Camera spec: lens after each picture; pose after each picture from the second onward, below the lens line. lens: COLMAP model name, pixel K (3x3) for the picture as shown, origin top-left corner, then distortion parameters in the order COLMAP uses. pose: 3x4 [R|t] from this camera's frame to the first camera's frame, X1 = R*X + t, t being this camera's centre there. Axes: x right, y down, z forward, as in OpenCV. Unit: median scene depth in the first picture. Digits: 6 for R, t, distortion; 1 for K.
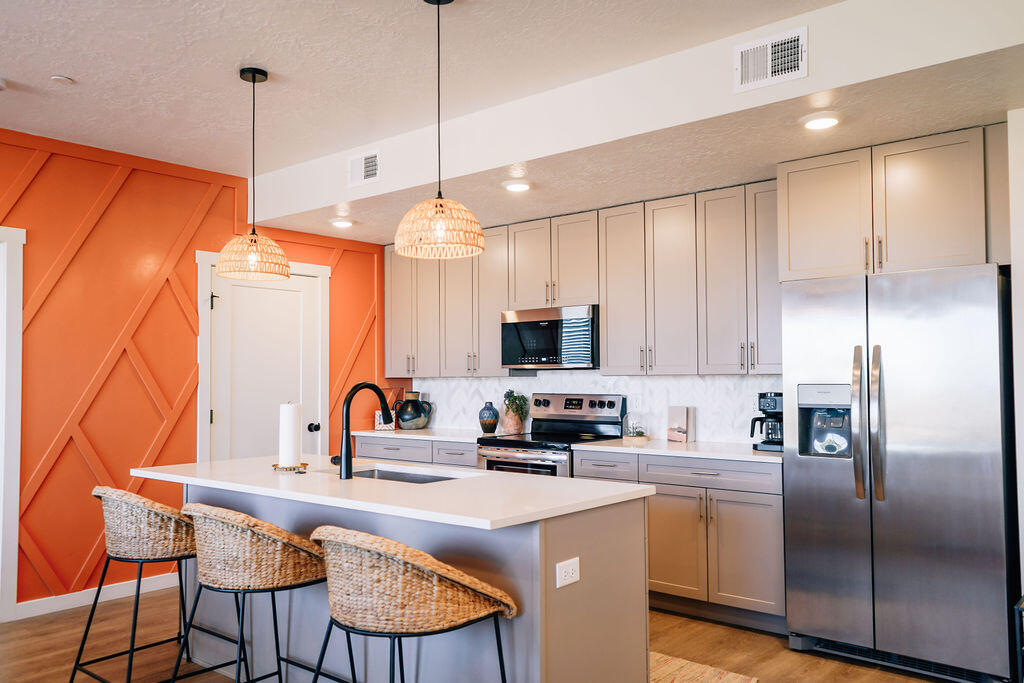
lens RADIAL K [[830.6, 0, 512.0], [0, 830.6, 341.5], [0, 0, 1]] dist [0.081564, 0.001852]
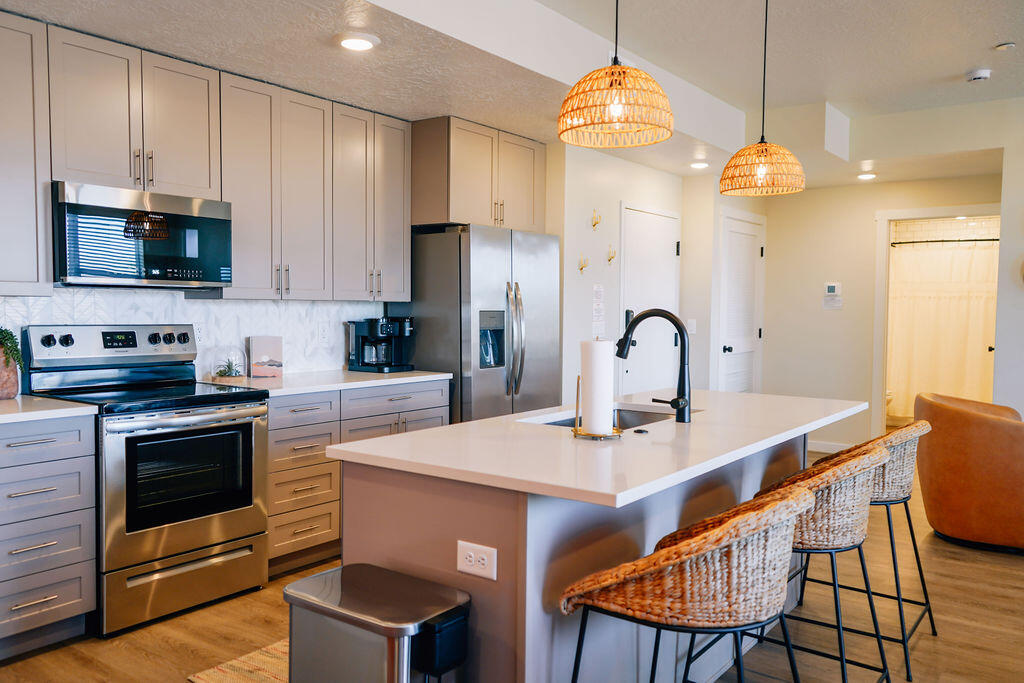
lens RADIAL K [[830.6, 0, 512.0], [0, 830.6, 341.5], [0, 0, 1]] dist [0.081564, 0.001852]
pose [[-0.078079, -0.036242, 0.996288, -0.652452], [-0.052138, 0.998120, 0.032223, 0.040266], [-0.995583, -0.049429, -0.079822, 0.778524]]
